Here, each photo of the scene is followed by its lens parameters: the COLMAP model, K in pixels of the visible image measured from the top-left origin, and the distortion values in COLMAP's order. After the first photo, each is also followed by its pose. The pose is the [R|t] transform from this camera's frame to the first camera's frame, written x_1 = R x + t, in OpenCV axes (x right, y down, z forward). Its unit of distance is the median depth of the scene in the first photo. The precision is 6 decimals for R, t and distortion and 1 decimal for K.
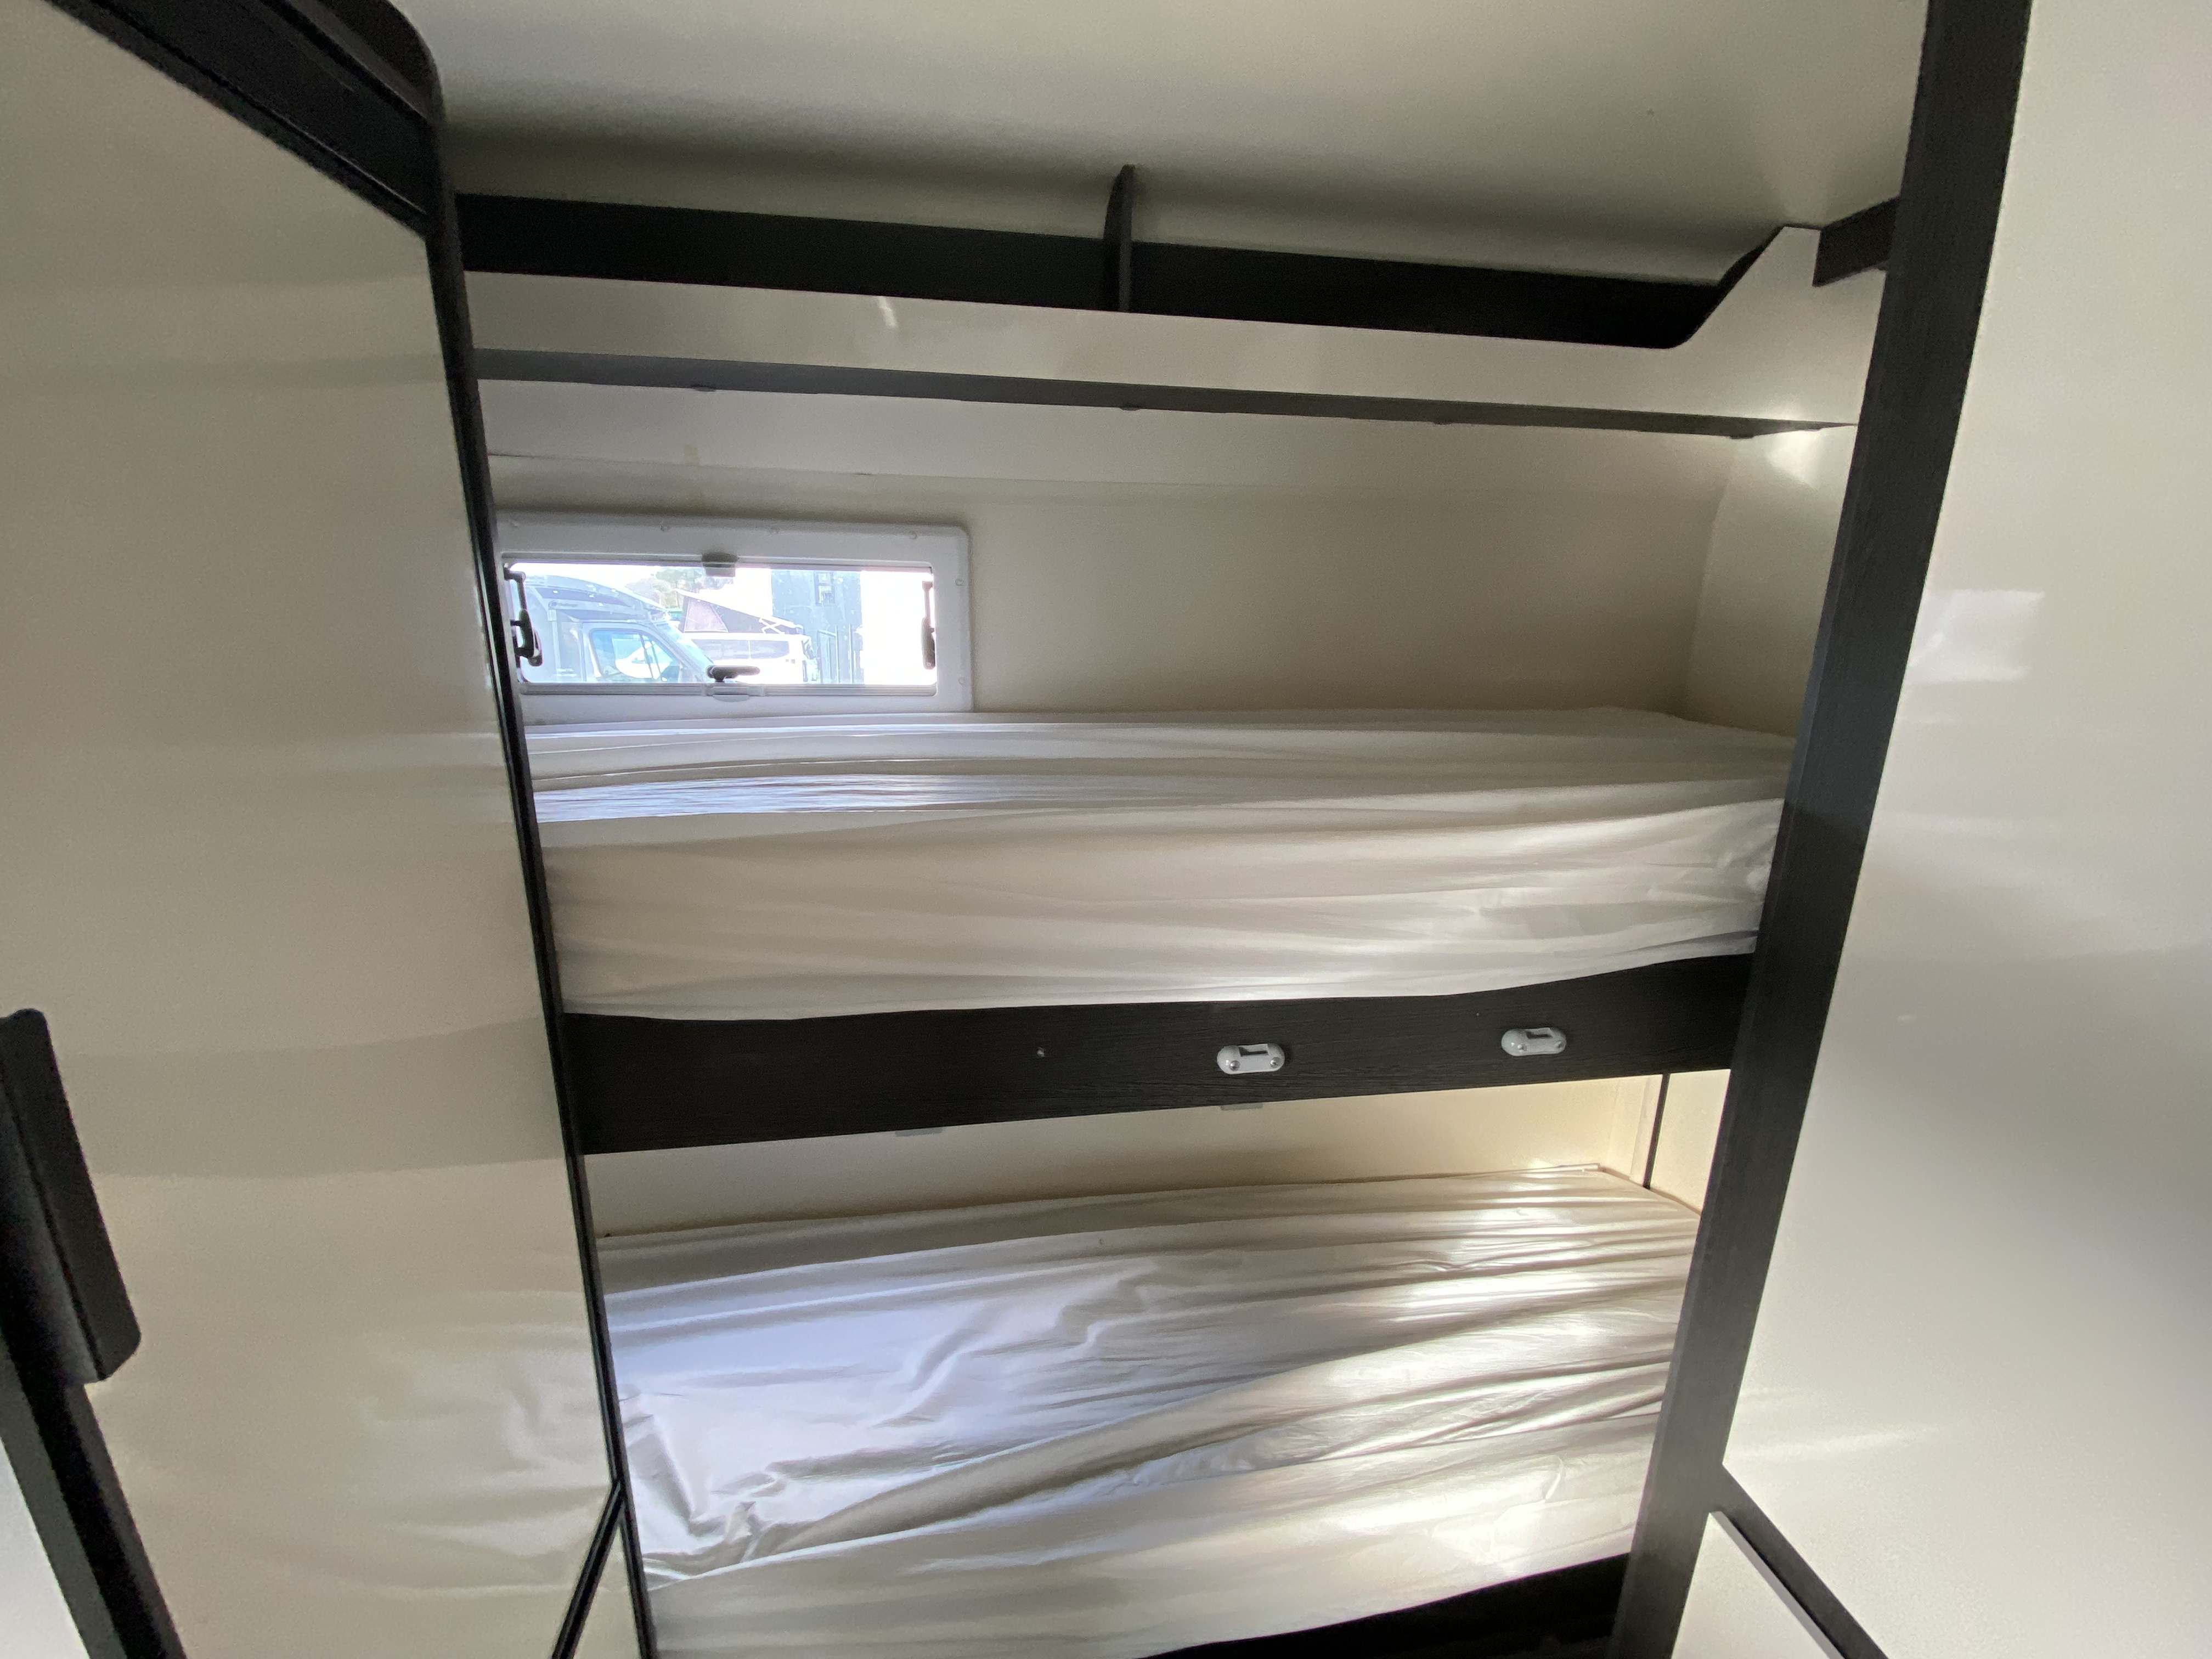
lens RADIAL K [[893.0, 0, 1108.8], [0, 893.0, 825.1], [0, 0, 1]] dist [0.000252, 0.000009]
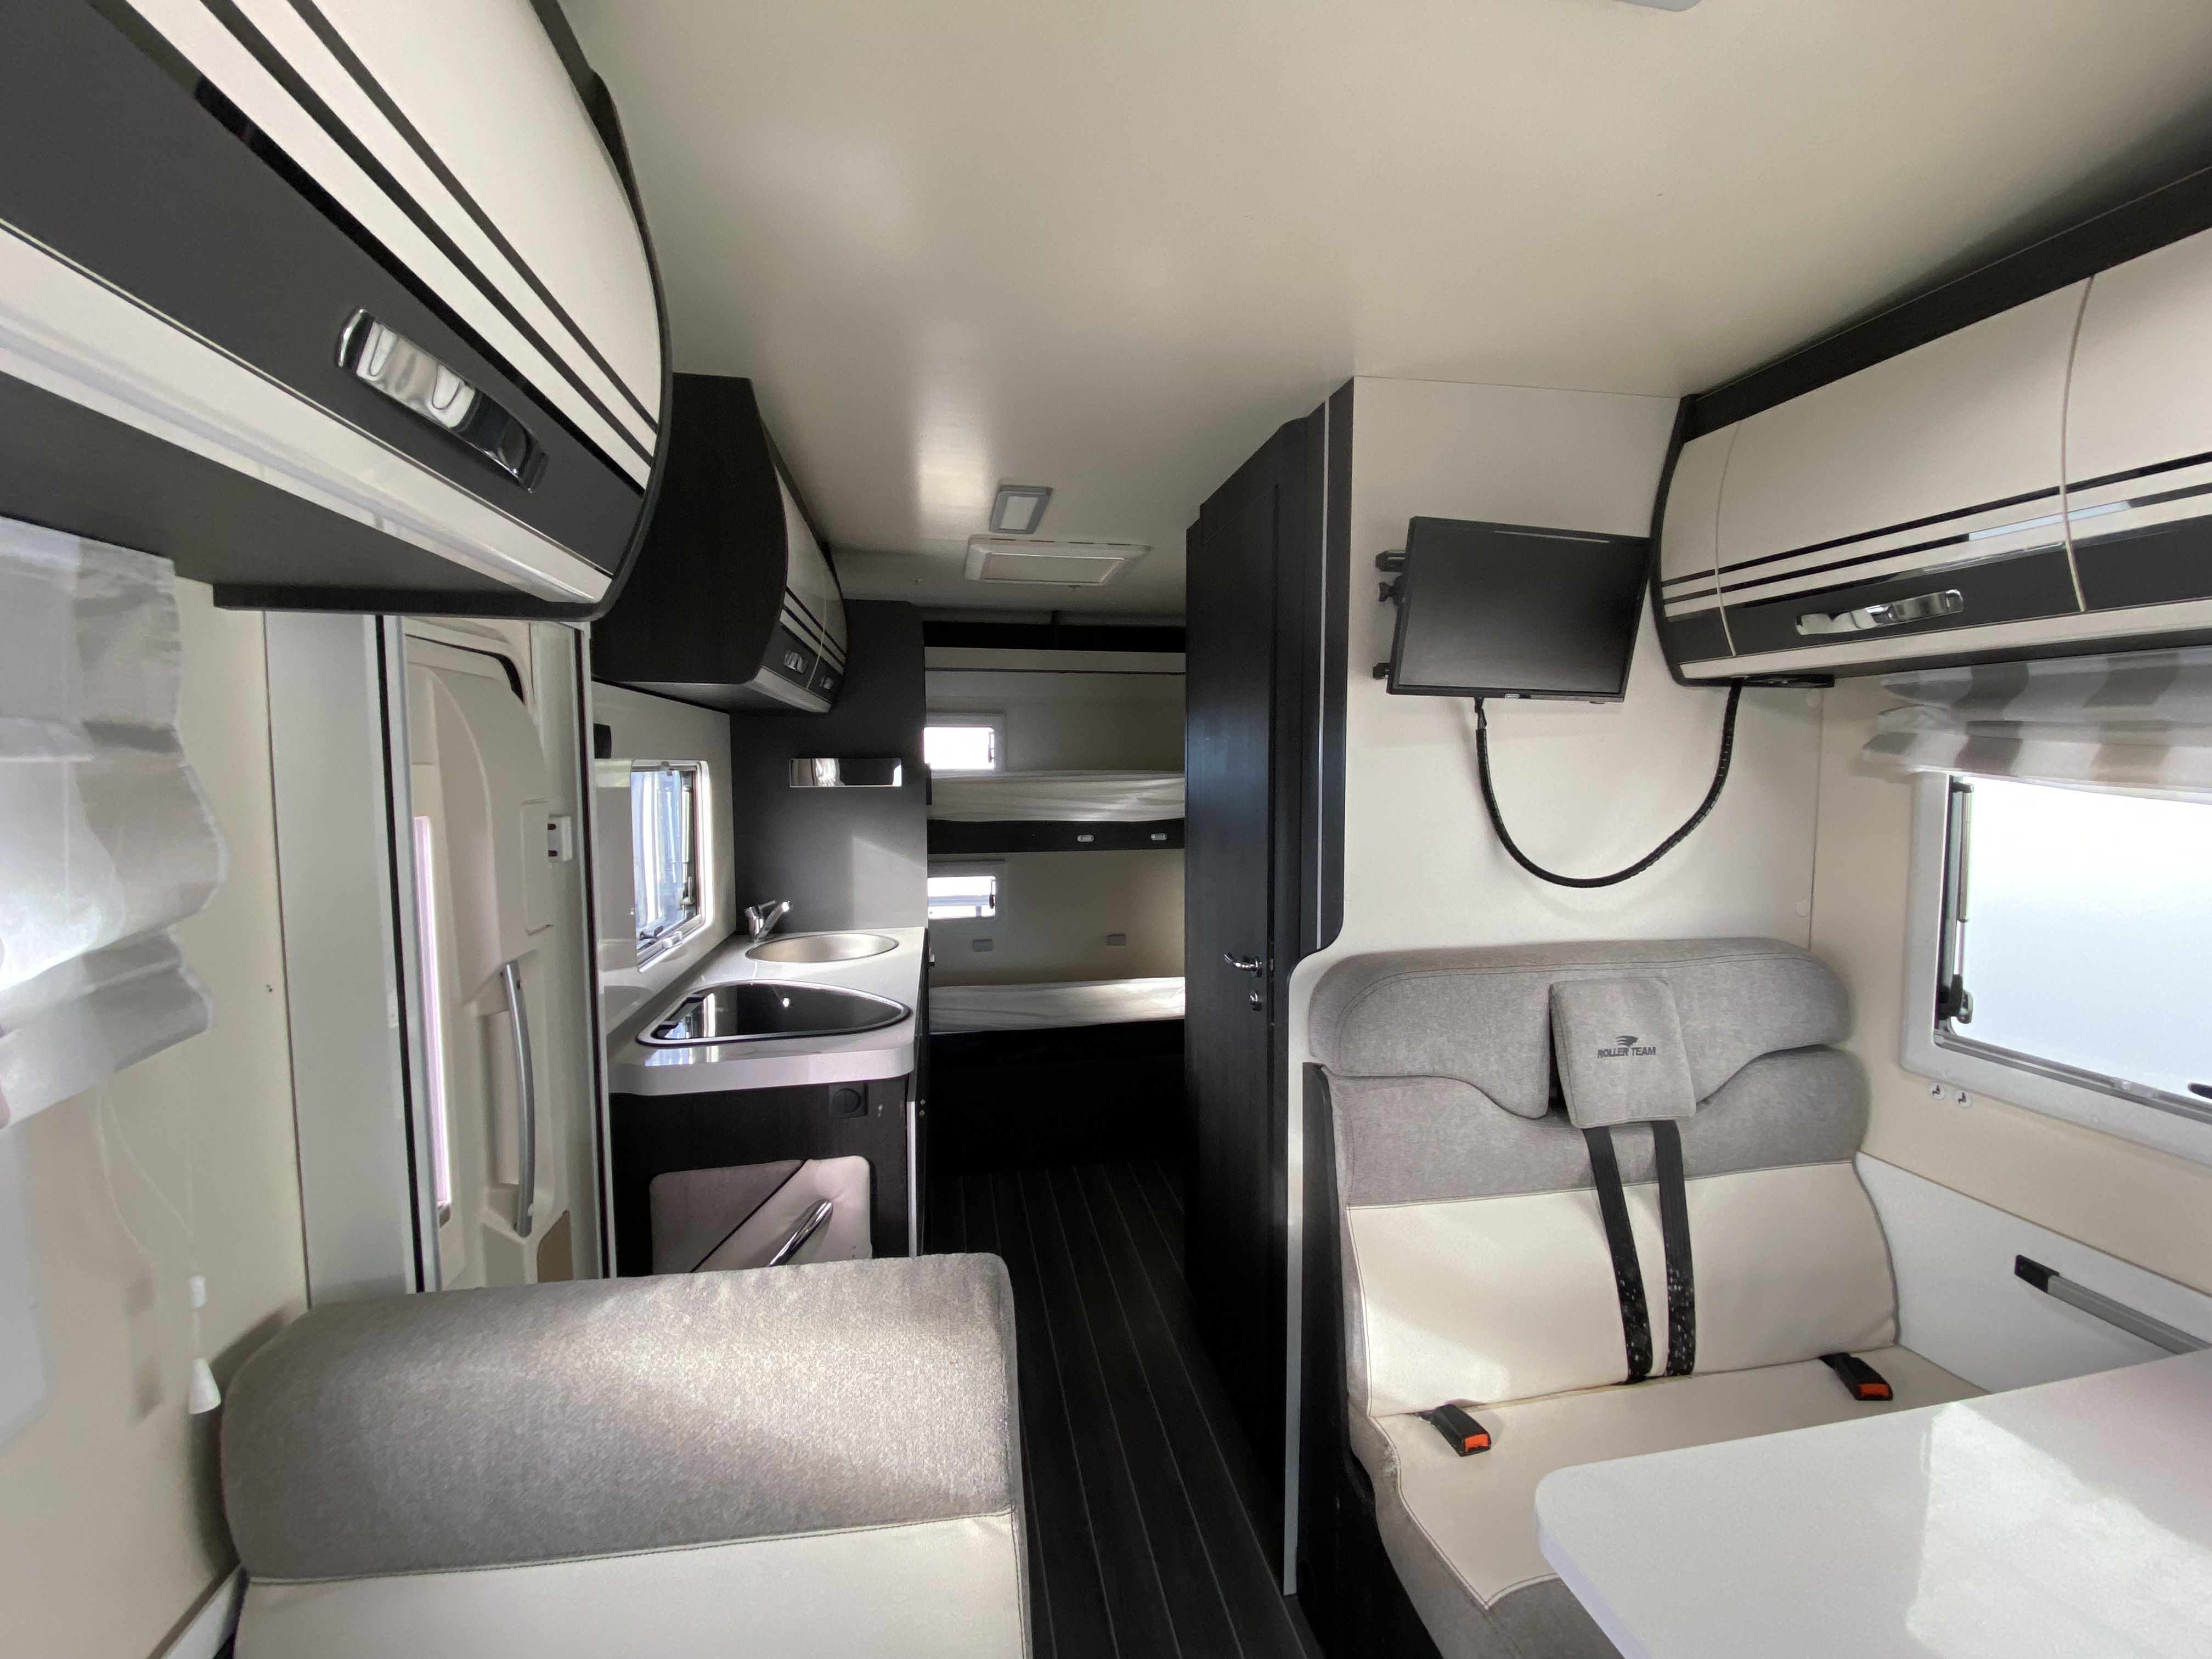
lens RADIAL K [[893.0, 0, 1106.3], [0, 893.0, 822.9], [0, 0, 1]] dist [0.000252, 0.000009]
pose [[0.999559, -0.023895, 0.017636, 0.182704], [0.026734, 0.982571, -0.183955, 0.936700], [-0.012933, 0.184346, 0.982776, -2.998576]]
